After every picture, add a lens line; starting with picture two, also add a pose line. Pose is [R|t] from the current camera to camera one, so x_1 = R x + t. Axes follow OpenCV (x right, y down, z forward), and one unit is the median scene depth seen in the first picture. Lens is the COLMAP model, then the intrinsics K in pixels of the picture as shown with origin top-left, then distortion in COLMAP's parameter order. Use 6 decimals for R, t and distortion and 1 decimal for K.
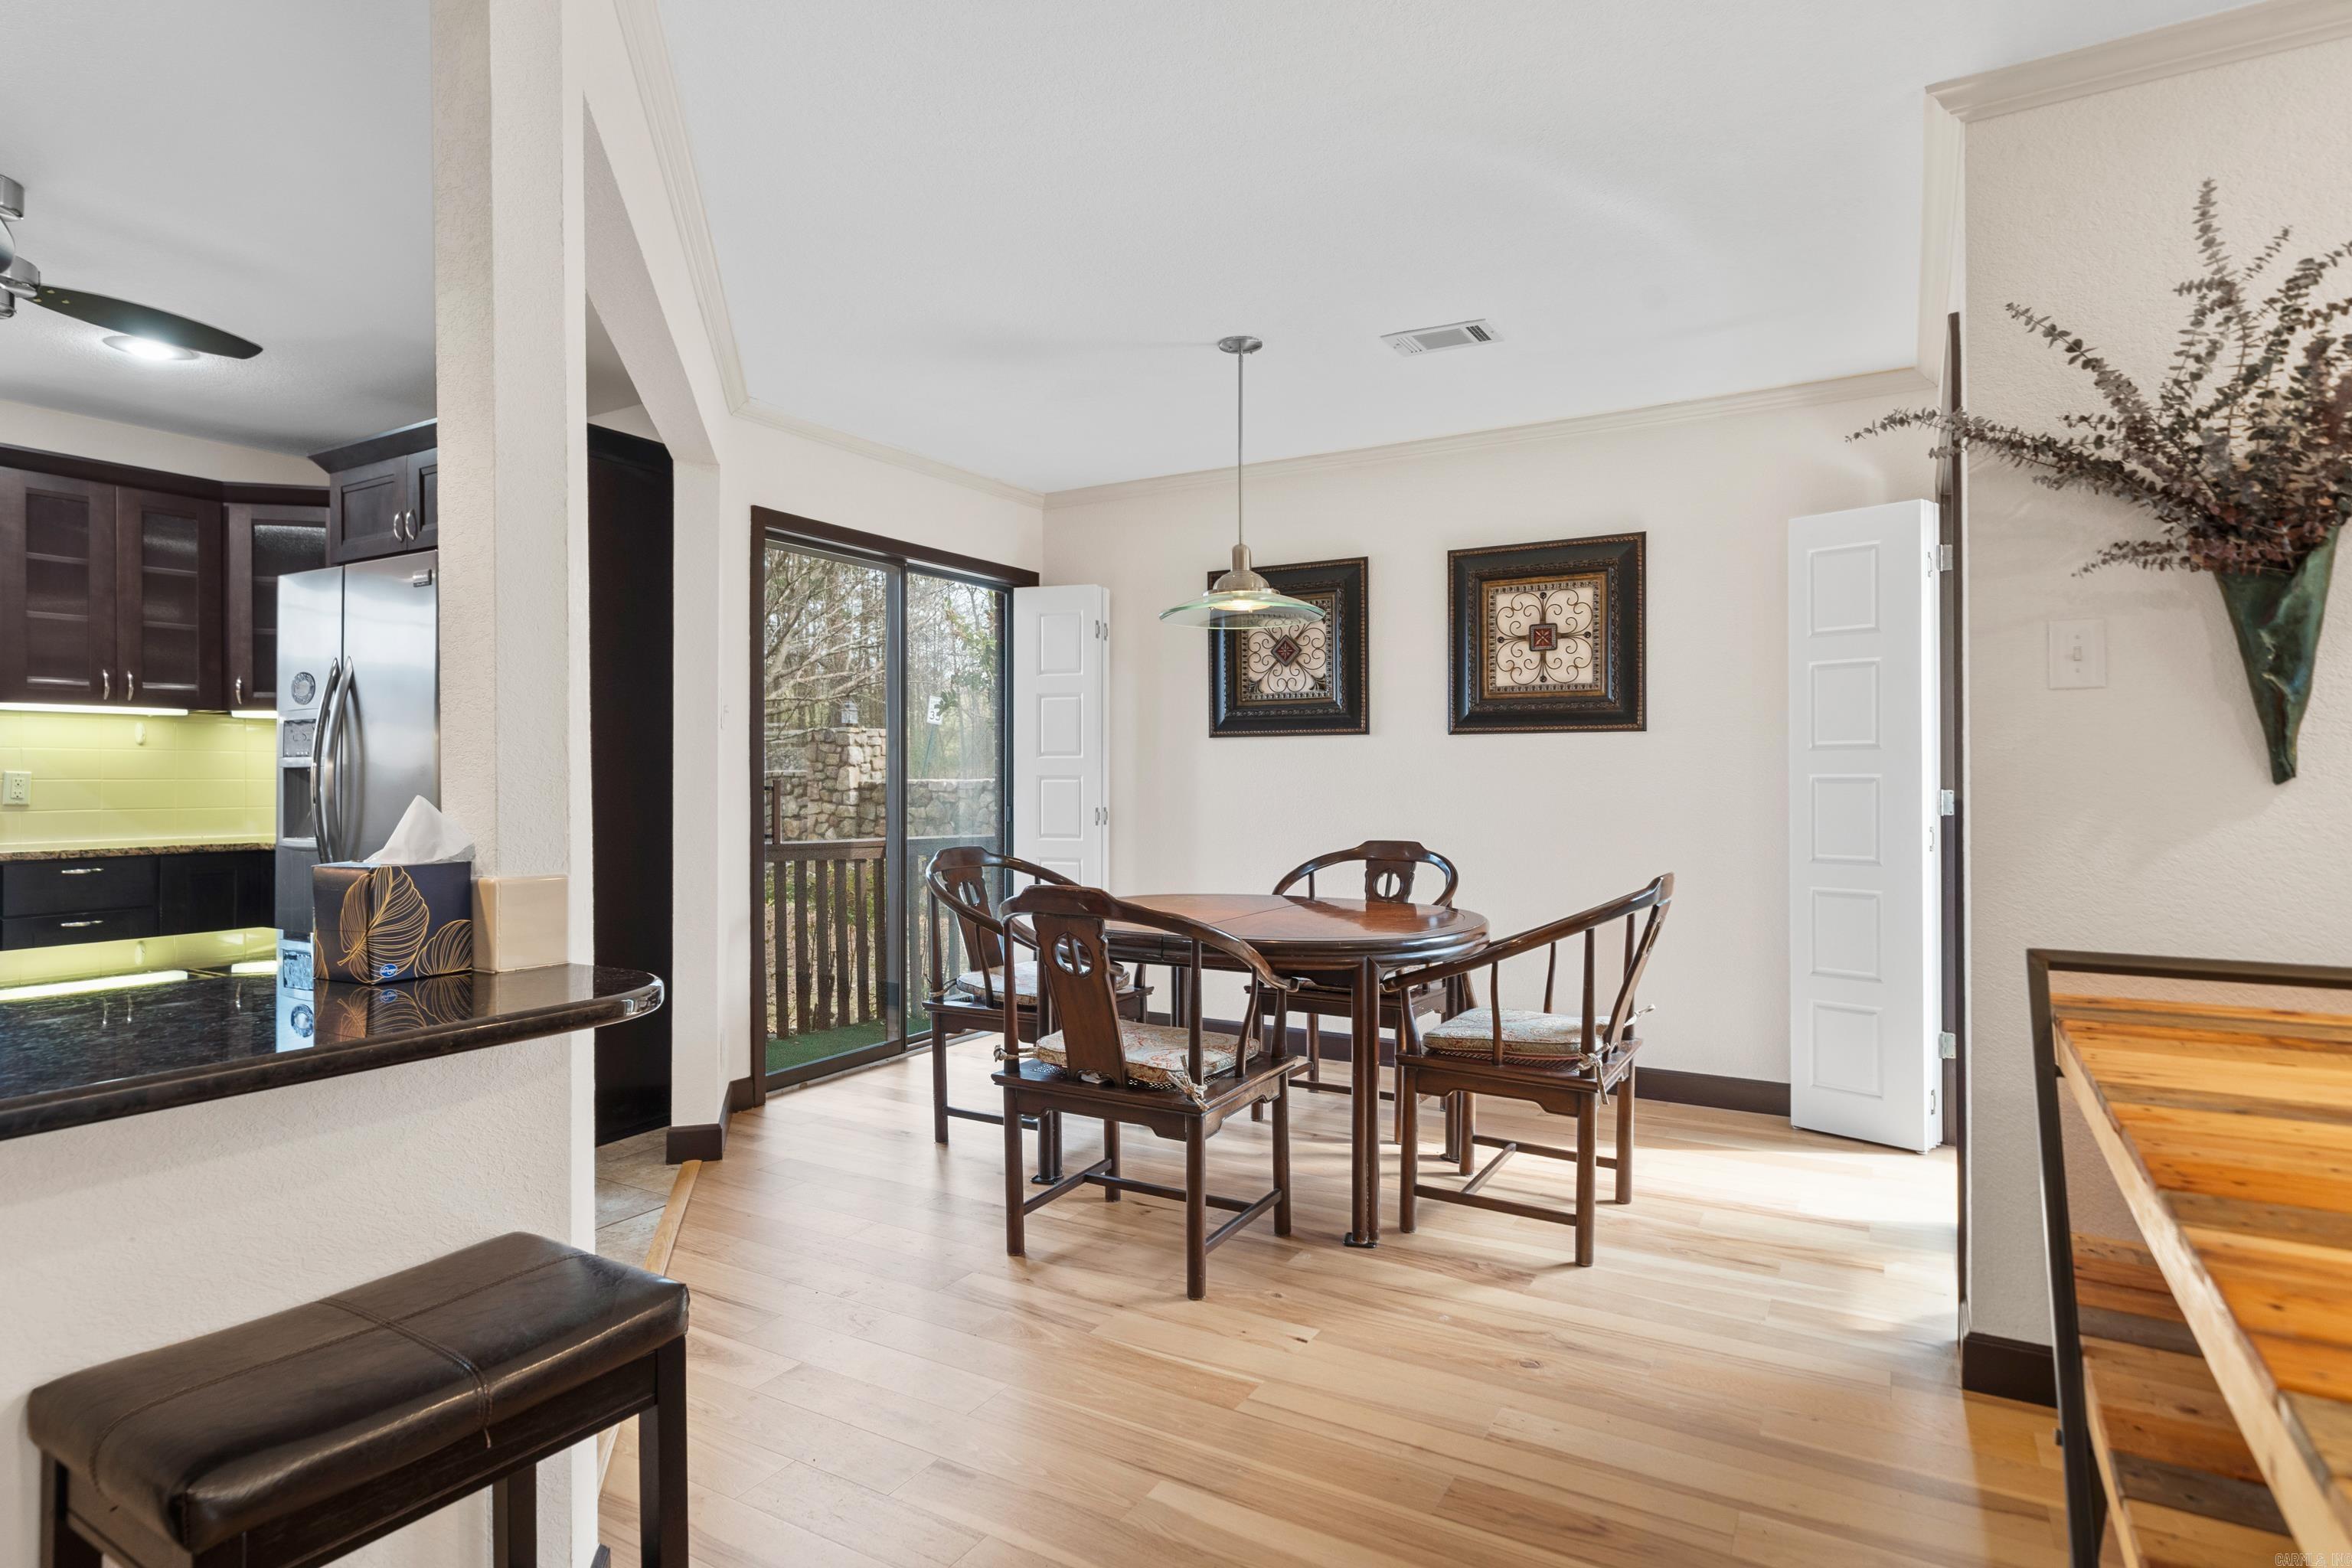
lens RADIAL K [[1206.2, 0, 1176.0], [0, 1206.2, 784.0], [0, 0, 1]] dist [0.006386, 0.001036]
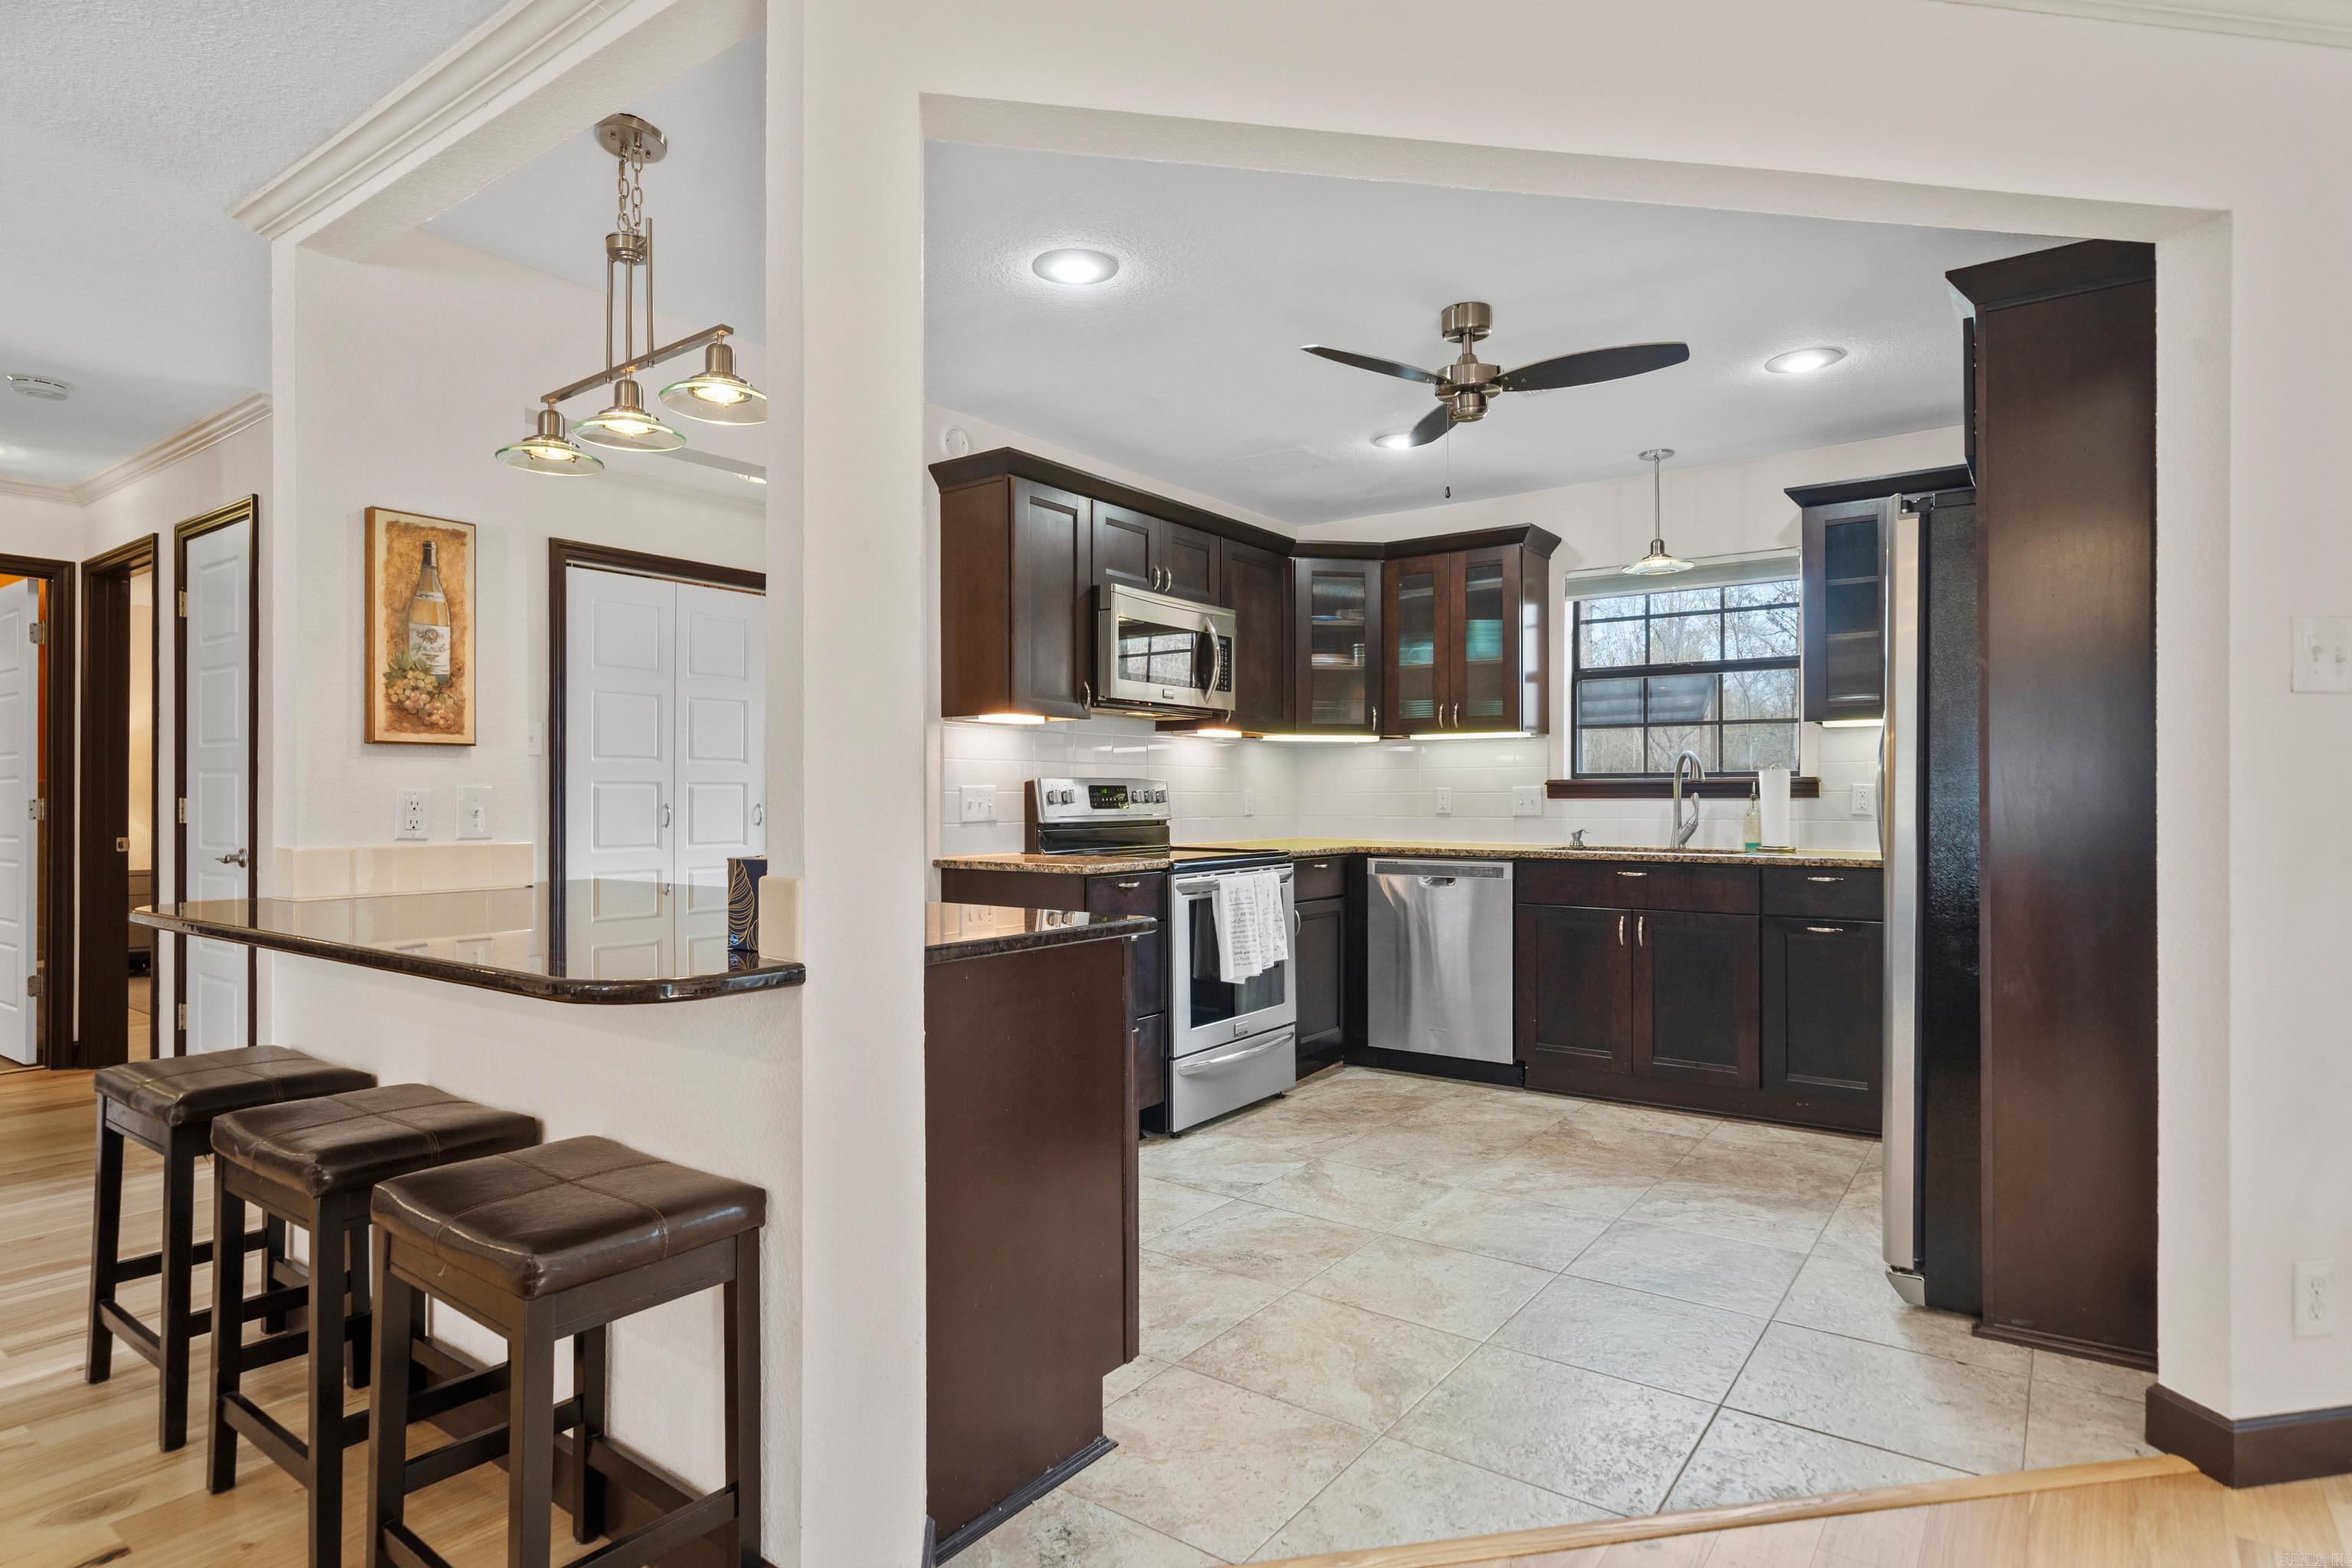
lens RADIAL K [[1241.6, 0, 1176.0], [0, 1241.6, 784.0], [0, 0, 1]] dist [-0.001879, 0.000046]
pose [[-0.098819, -0.006171, -0.995086, 0.188236], [-0.001764, 0.999980, -0.006027, -0.001780], [0.995104, 0.001159, -0.098828, 0.475542]]
